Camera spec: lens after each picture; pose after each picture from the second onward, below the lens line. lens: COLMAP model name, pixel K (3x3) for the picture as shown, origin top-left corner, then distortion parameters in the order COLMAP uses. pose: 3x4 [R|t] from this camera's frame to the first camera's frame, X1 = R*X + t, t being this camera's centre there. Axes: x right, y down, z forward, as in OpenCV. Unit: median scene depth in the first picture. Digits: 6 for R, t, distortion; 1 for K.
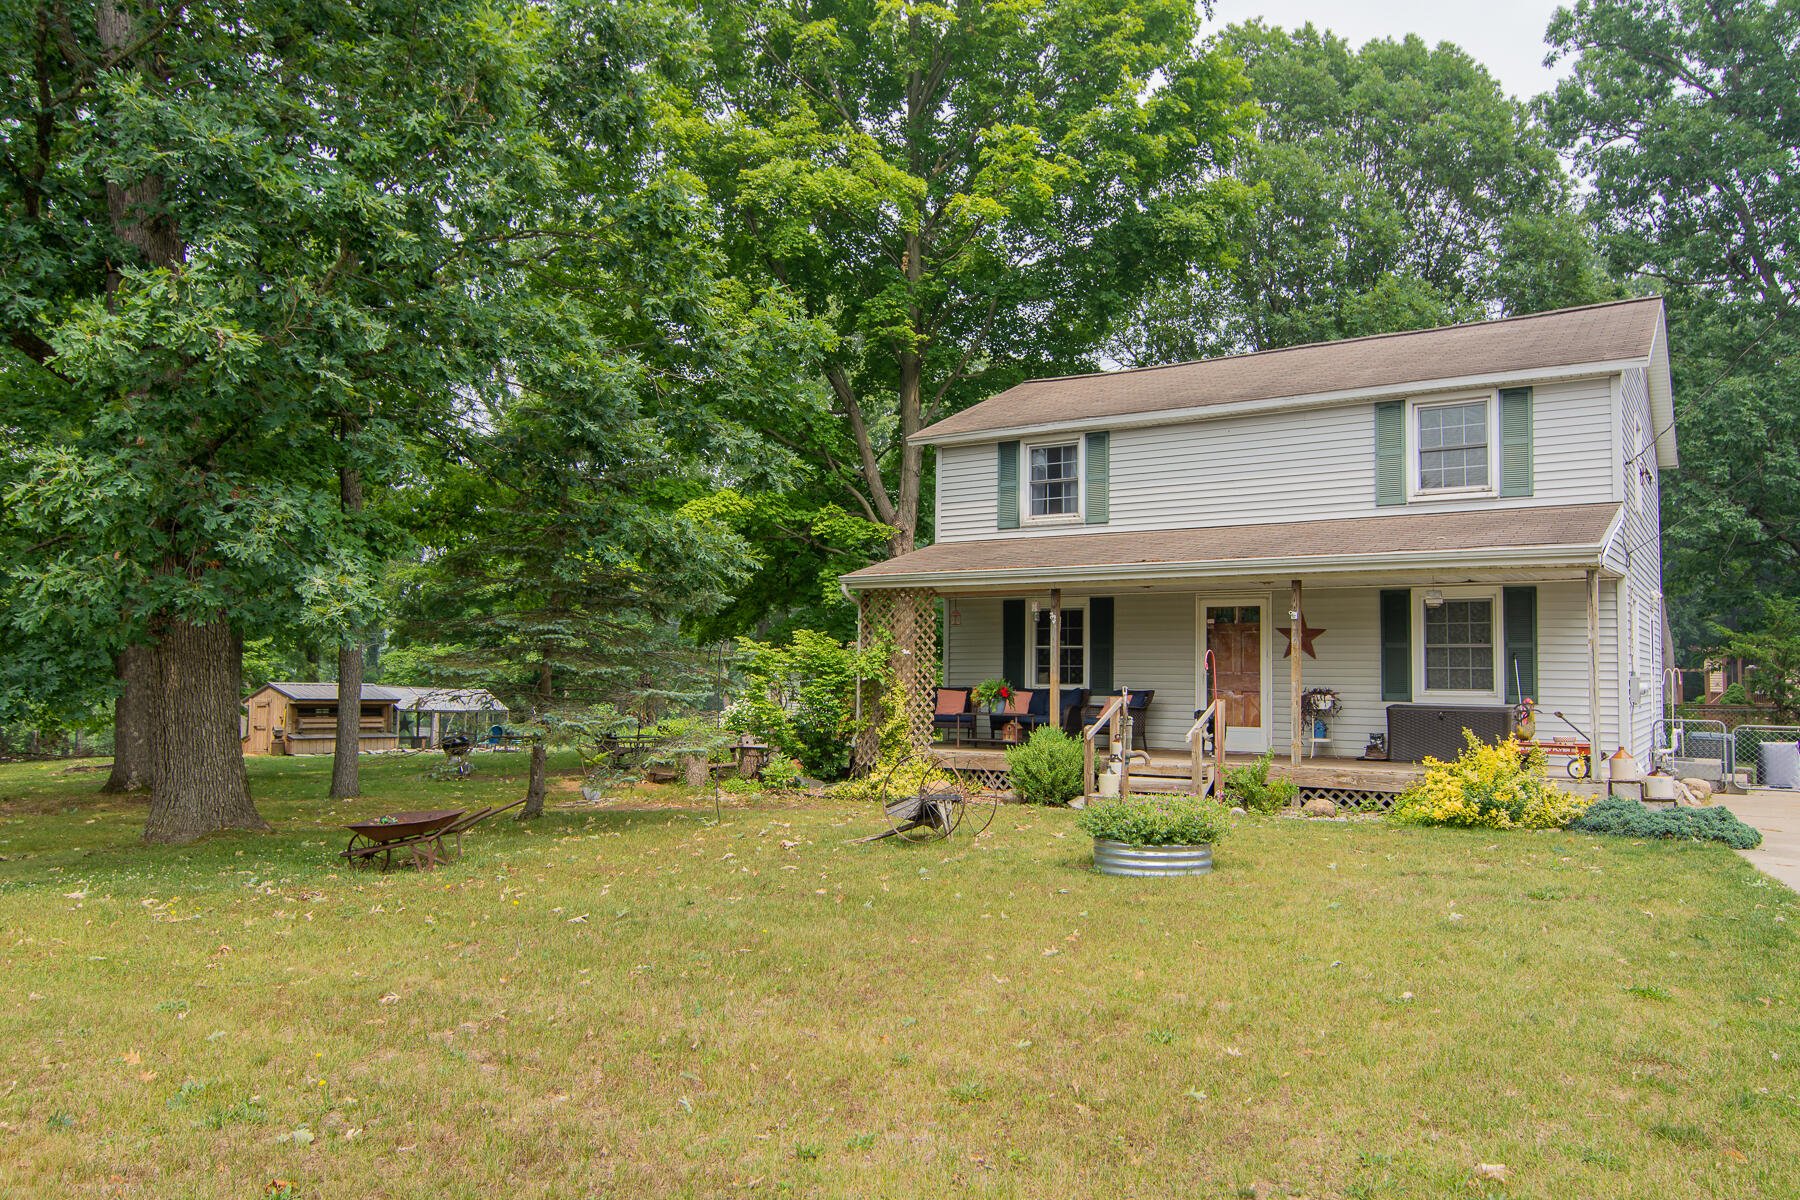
lens RADIAL K [[1247.3, 0, 945.1], [0, 1247.3, 608.5], [0, 0, 1]] dist [-0.001916, -0.001865]
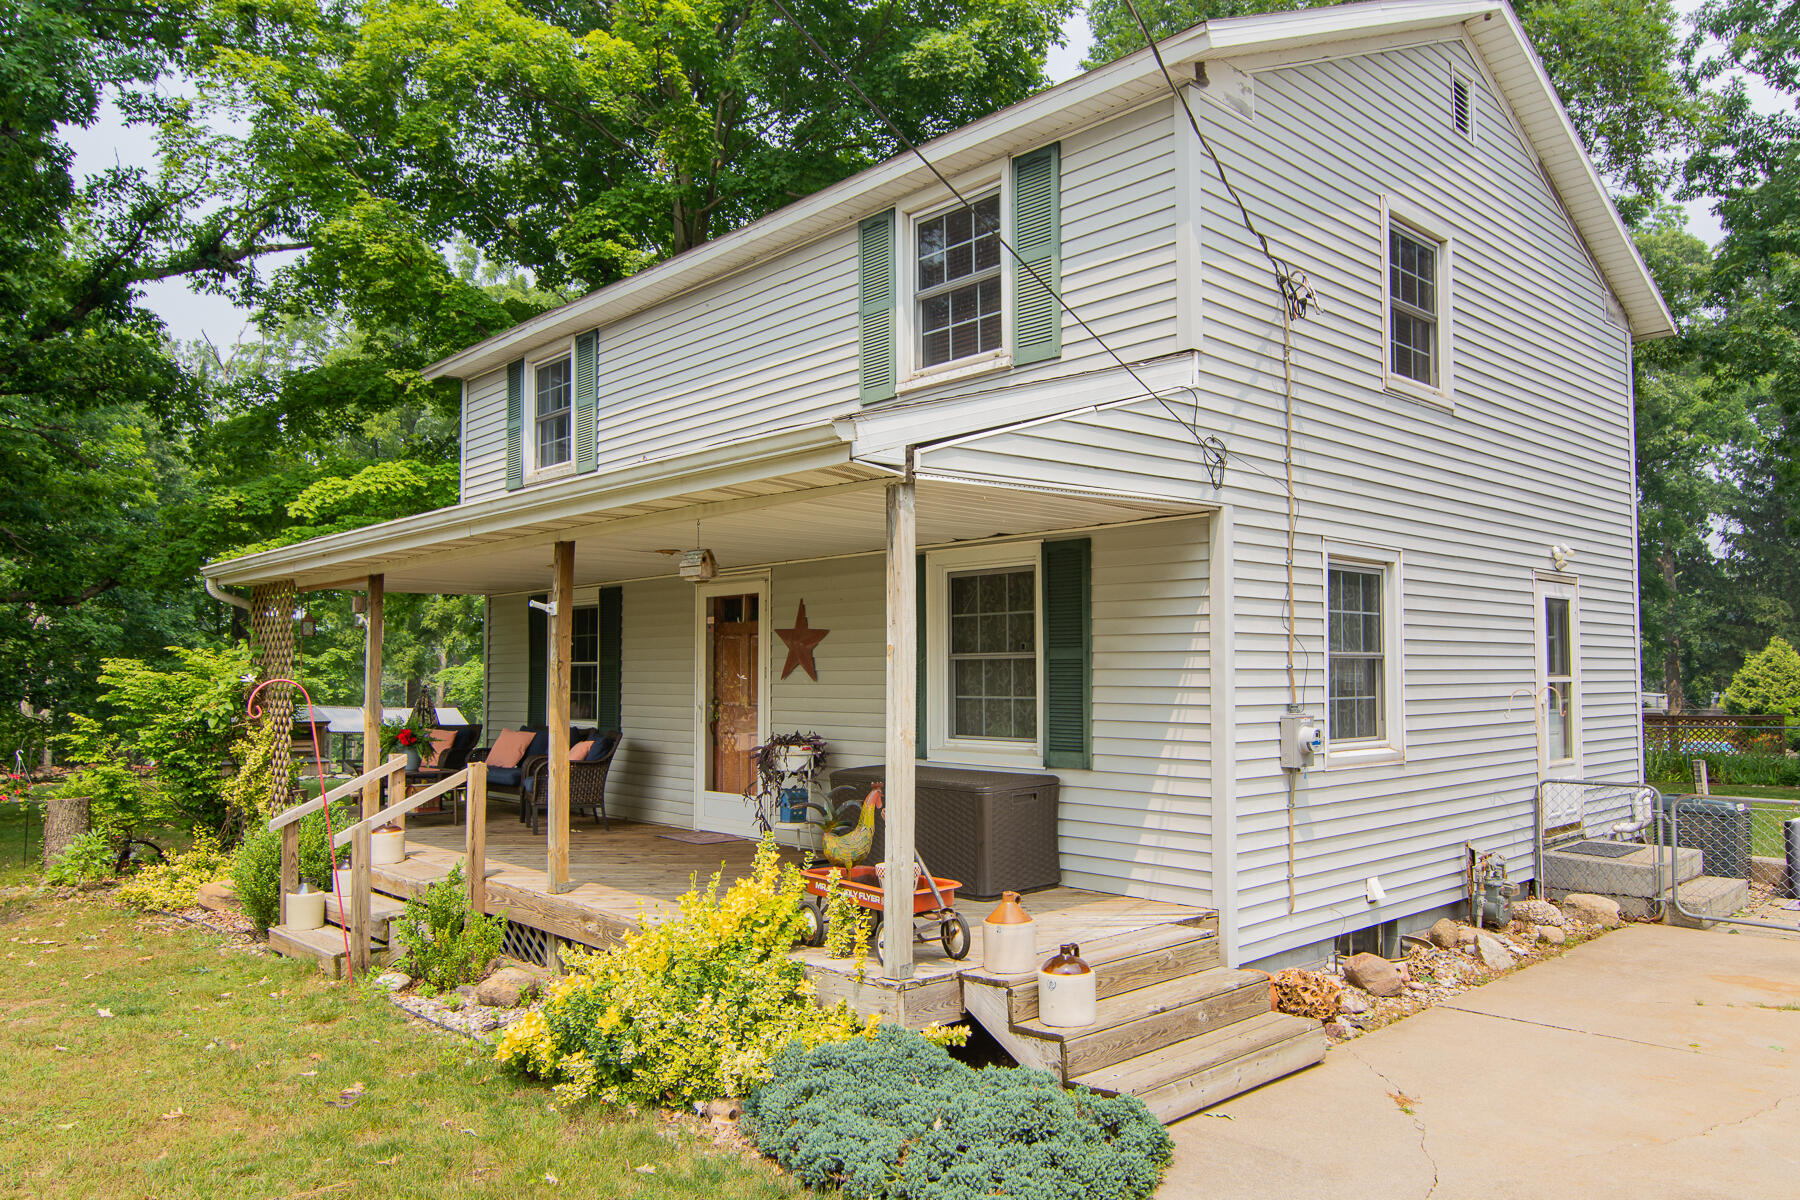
lens RADIAL K [[1247.3, 0, 945.1], [0, 1247.3, 608.5], [0, 0, 1]] dist [-0.001916, -0.001865]
pose [[0.971147, -0.028040, -0.236829, 0.473984], [0.028154, 0.999599, -0.002903, 0.009650], [0.236816, -0.003848, 0.971547, 0.435901]]
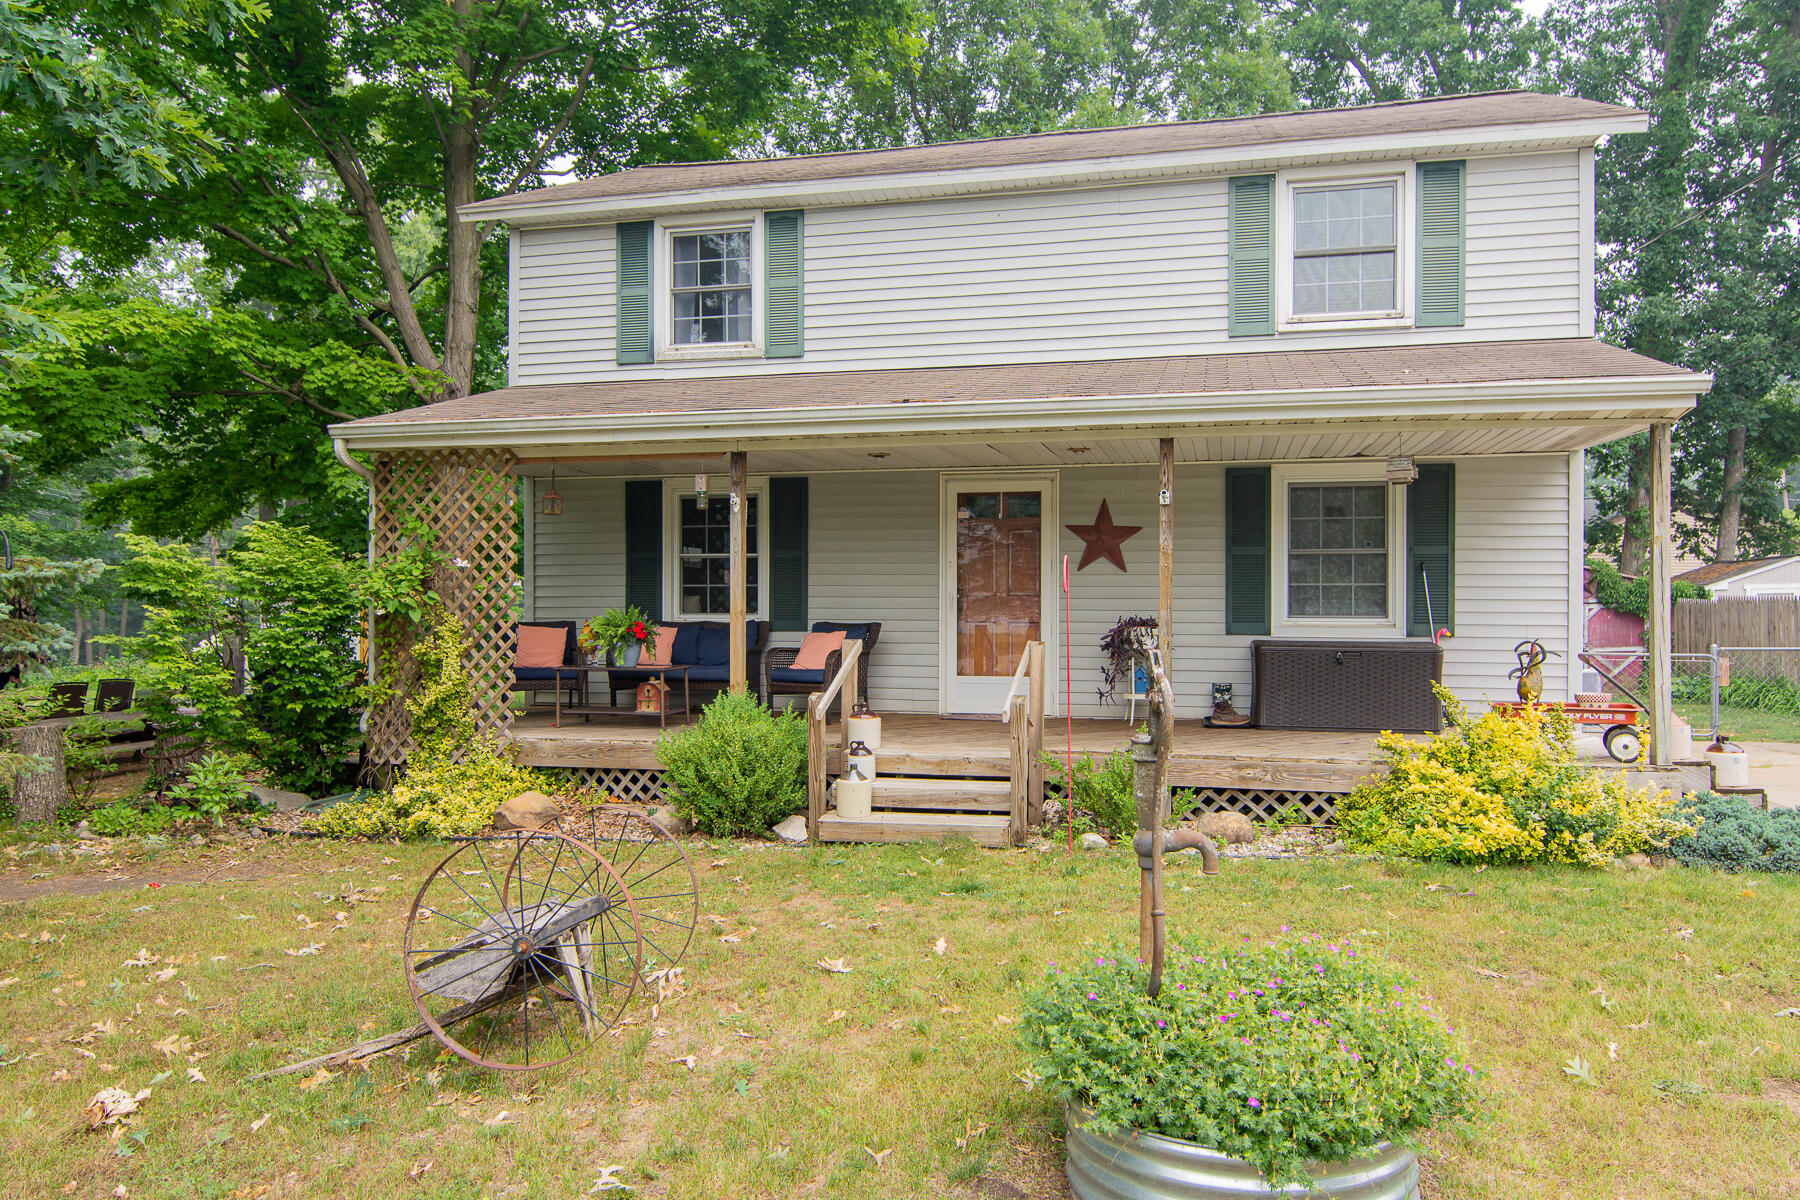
lens RADIAL K [[1219.9, 0, 921.6], [0, 1219.9, 596.2], [0, 0, 1]] dist [-0.006635, -0.000209]
pose [[0.945053, -0.010535, 0.326747, -0.014860], [-0.007990, 0.998438, 0.055300, 0.017761], [-0.326819, -0.054873, 0.943493, 0.412382]]
